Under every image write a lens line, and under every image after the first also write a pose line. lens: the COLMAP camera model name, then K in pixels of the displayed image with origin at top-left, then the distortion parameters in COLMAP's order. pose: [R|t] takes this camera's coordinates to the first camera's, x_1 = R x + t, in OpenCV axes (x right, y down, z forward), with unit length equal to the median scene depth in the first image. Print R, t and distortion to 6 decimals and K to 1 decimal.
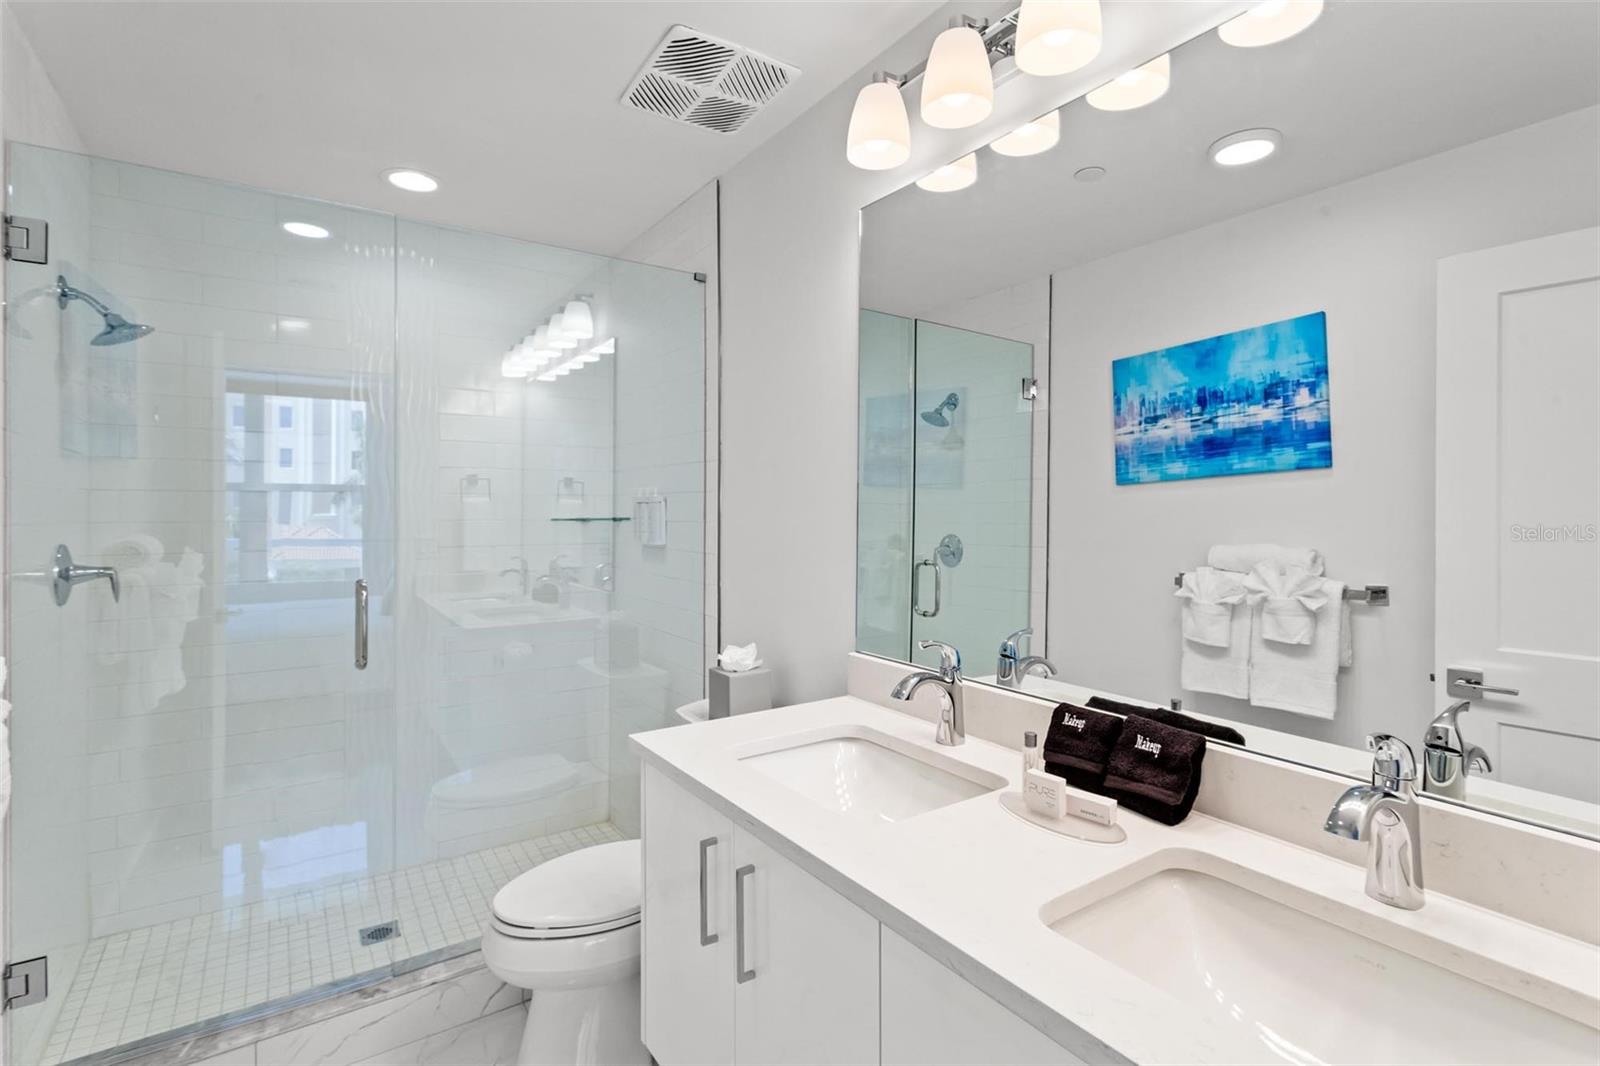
lens RADIAL K [[773.8, 0, 800.7], [0, 773.8, 525.1], [0, 0, 1]] dist [-0.014267, -0.000301]
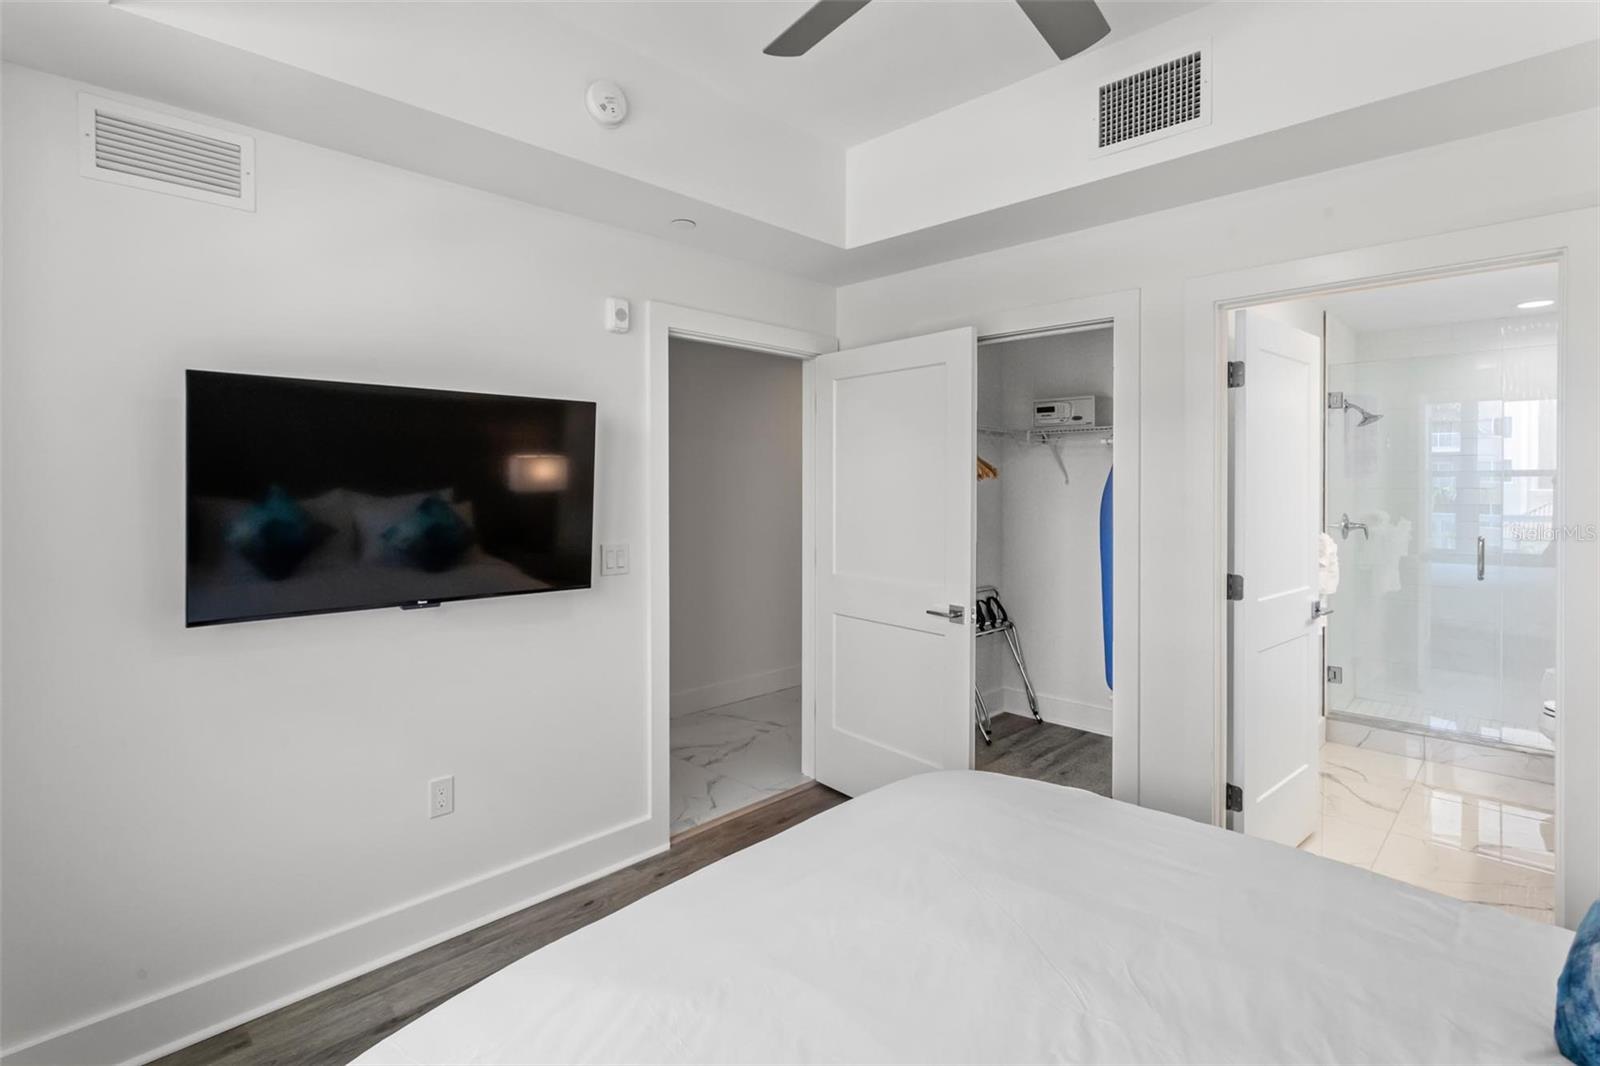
lens RADIAL K [[773.8, 0, 799.1], [0, 773.8, 525.3], [0, 0, 1]] dist [-0.014267, -0.000301]
pose [[0.198479, 0.017619, -0.979947, 1.010921], [0.003774, 0.999817, 0.018741, 0.011171], [0.980098, -0.007418, 0.198376, -1.111647]]
